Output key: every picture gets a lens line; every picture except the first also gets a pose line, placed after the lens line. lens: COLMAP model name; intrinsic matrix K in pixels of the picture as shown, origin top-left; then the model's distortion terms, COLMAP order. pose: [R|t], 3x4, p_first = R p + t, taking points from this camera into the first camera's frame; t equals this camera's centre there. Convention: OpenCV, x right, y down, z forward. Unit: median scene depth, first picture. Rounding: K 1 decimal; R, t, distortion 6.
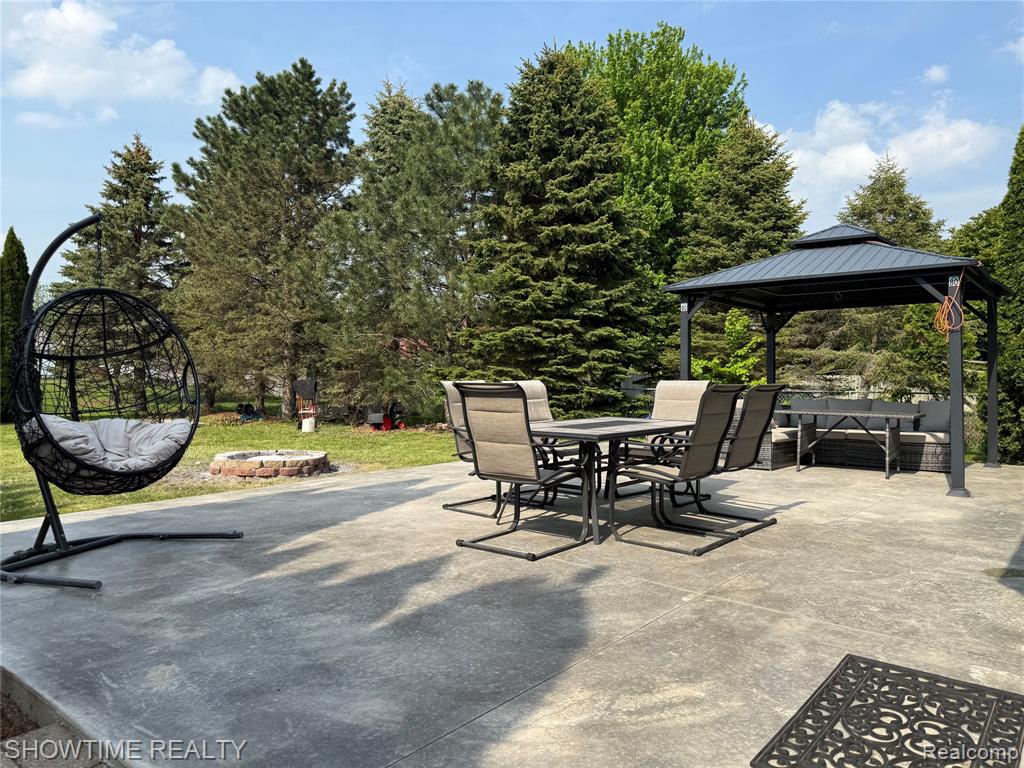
lens RADIAL K [[729.0, 0, 511.2], [0, 729.0, 382.4], [0, 0, 1]] dist [0.046779, -0.040539]
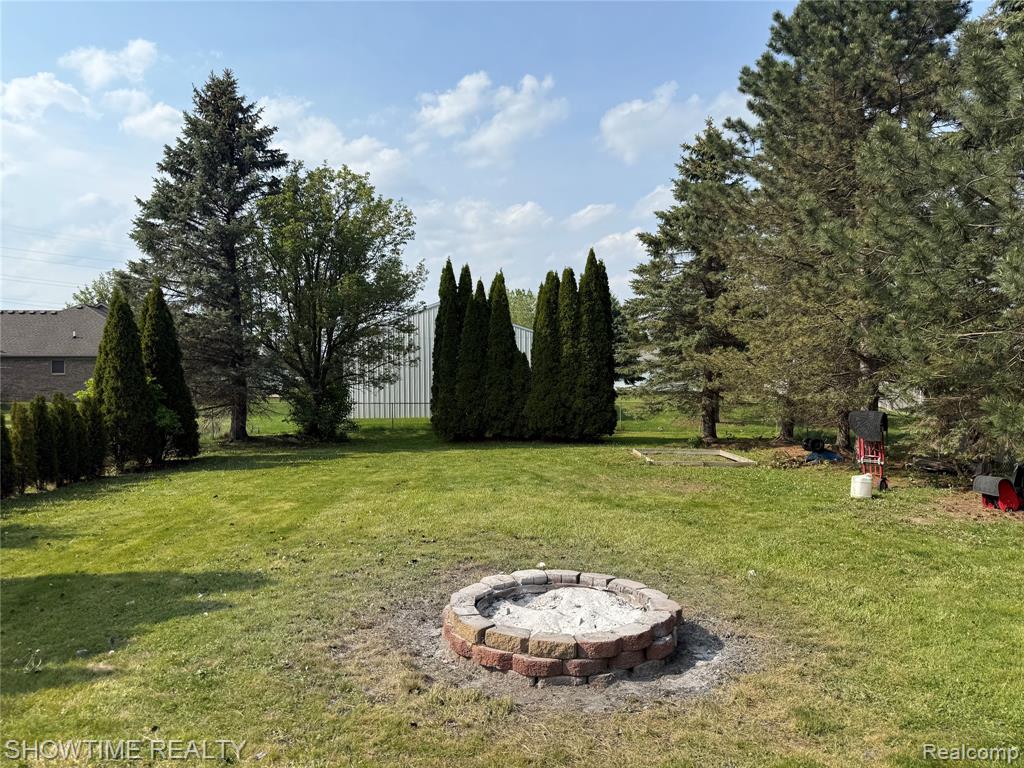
lens RADIAL K [[729.0, 0, 515.6], [0, 729.0, 379.4], [0, 0, 1]] dist [0.046779, -0.040539]
pose [[0.632928, -0.019625, -0.773962, 0.014982], [0.009137, 0.999798, -0.017879, -0.019230], [0.774157, 0.004244, 0.632980, 0.331279]]
